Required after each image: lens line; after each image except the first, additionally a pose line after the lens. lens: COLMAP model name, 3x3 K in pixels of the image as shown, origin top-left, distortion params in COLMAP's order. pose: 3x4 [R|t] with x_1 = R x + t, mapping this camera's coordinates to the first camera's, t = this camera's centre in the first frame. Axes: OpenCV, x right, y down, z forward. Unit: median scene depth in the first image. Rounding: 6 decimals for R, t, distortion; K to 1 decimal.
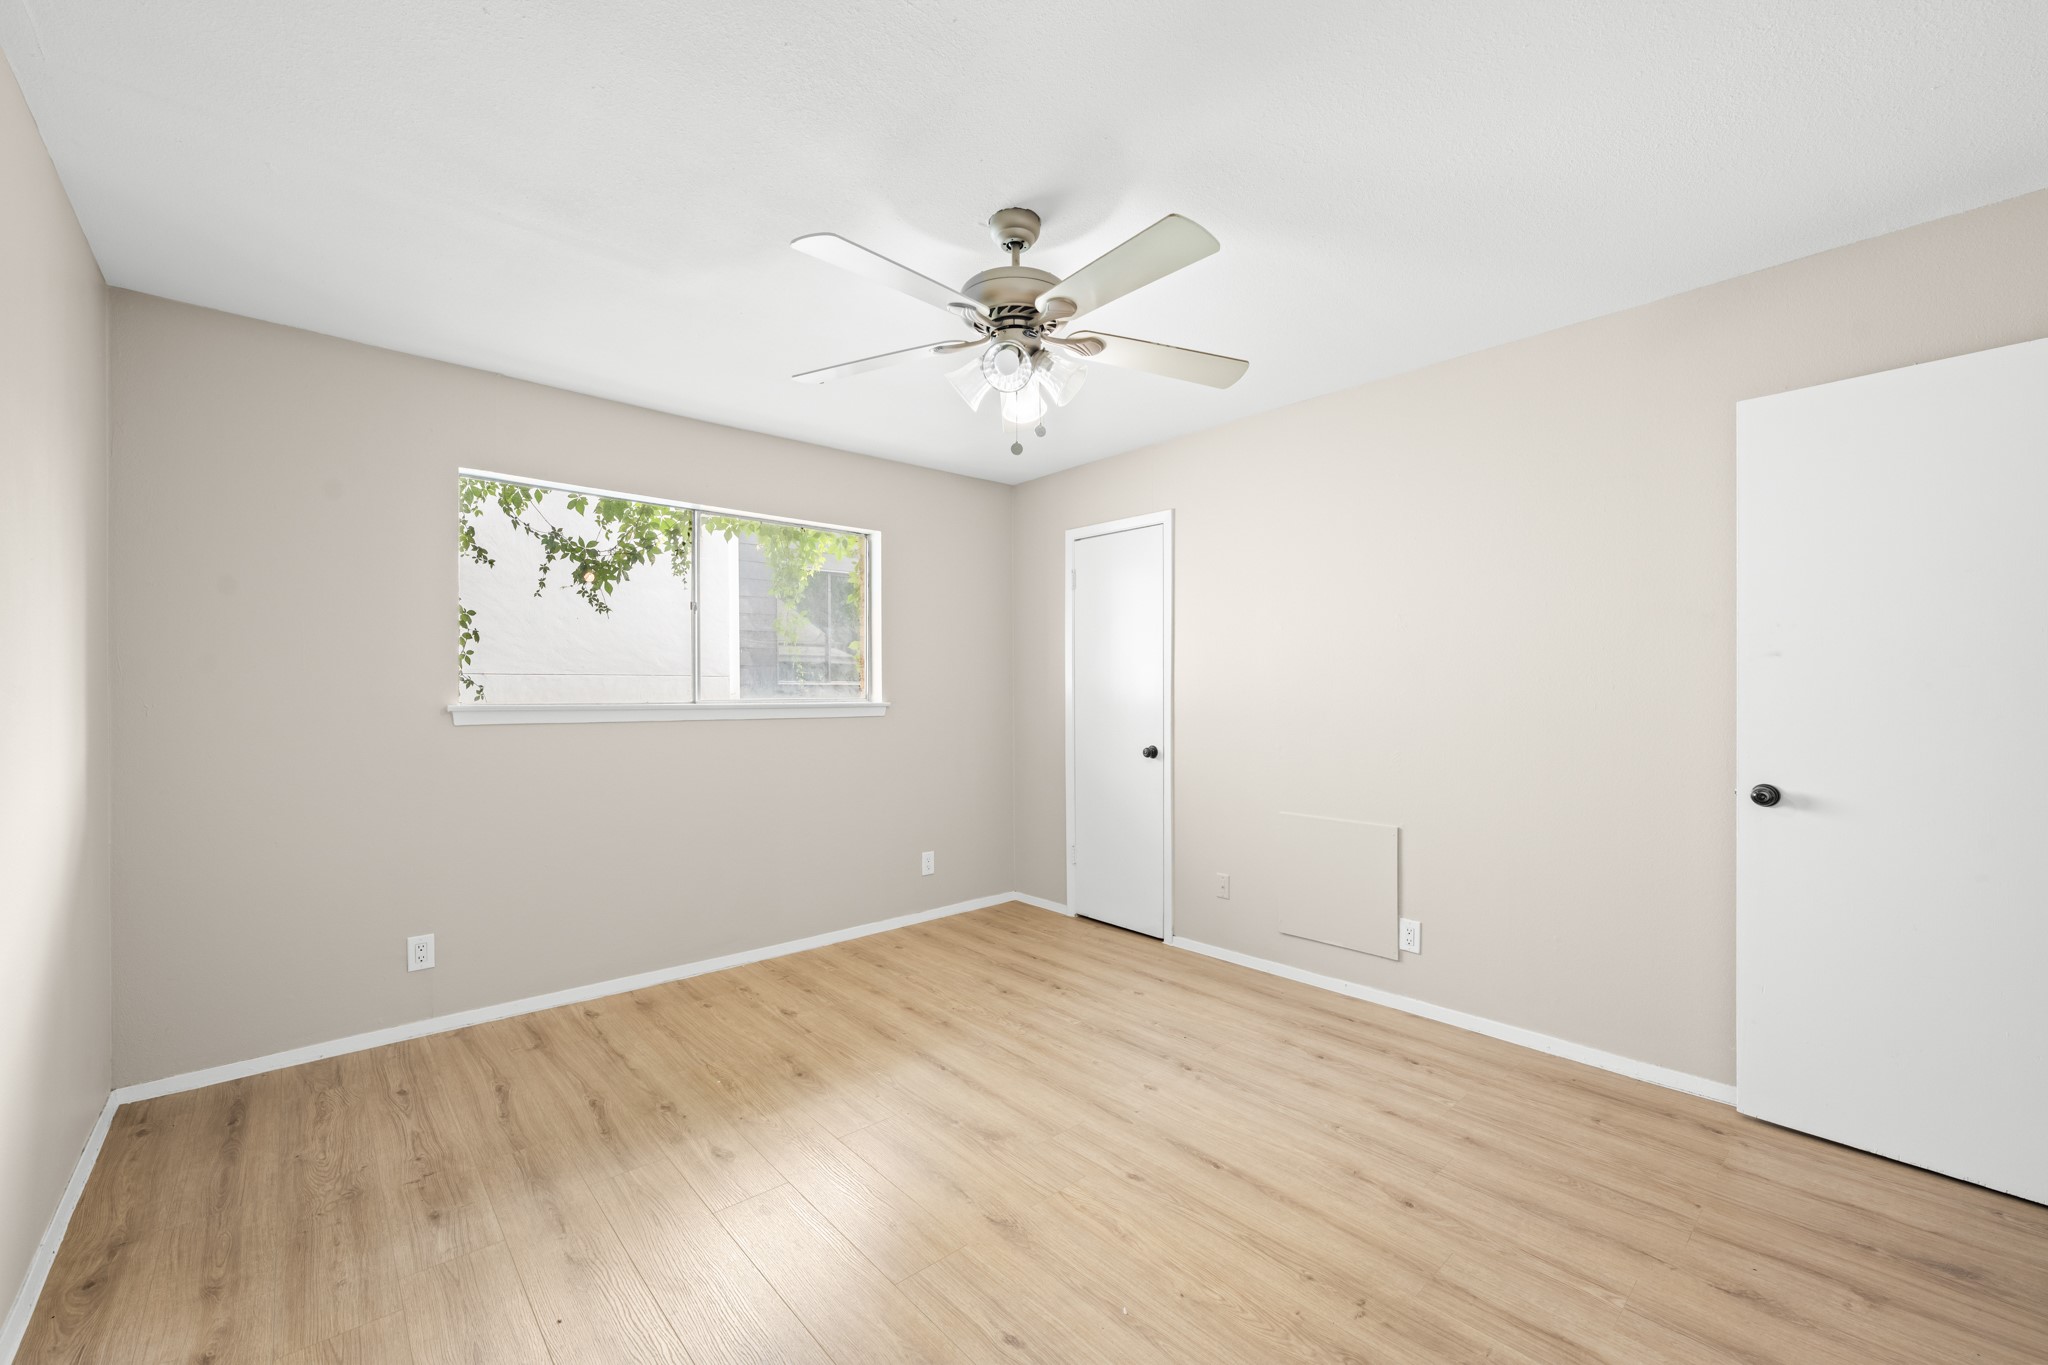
lens RADIAL K [[813.2, 0, 1026.9], [0, 813.2, 686.1], [0, 0, 1]] dist [0.000476, -0.000158]
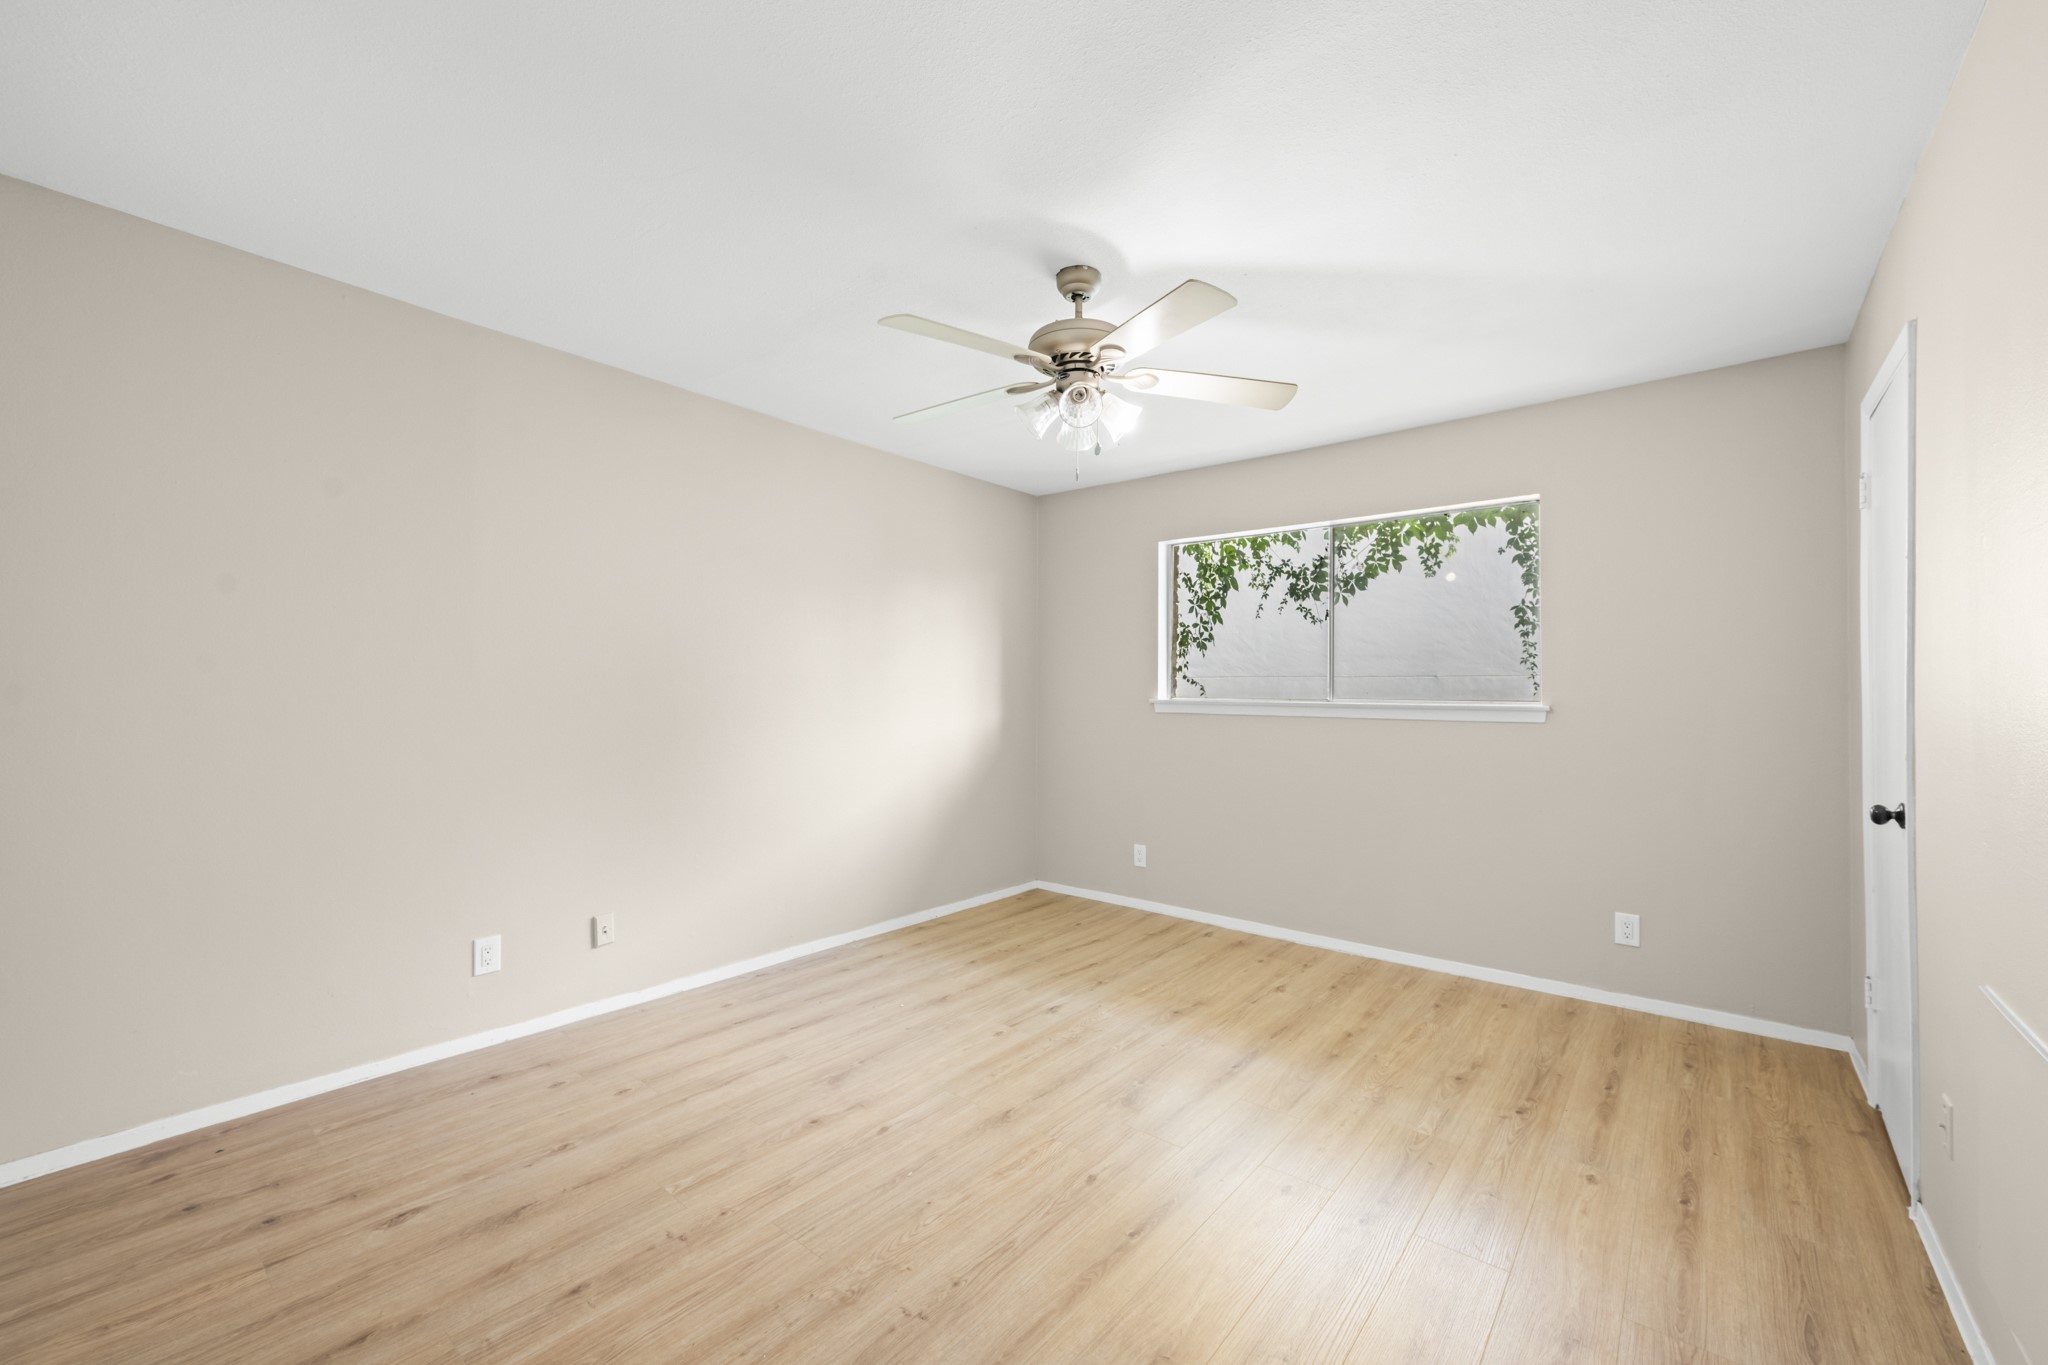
lens RADIAL K [[822.7, 0, 1038.0], [0, 822.7, 679.6], [0, 0, 1]] dist [-0.000198, -0.000115]
pose [[0.152765, -0.011384, -0.988197, 0.742630], [-0.001038, 0.999931, -0.011680, 0.005217], [0.988262, 0.002810, 0.152743, 0.518127]]
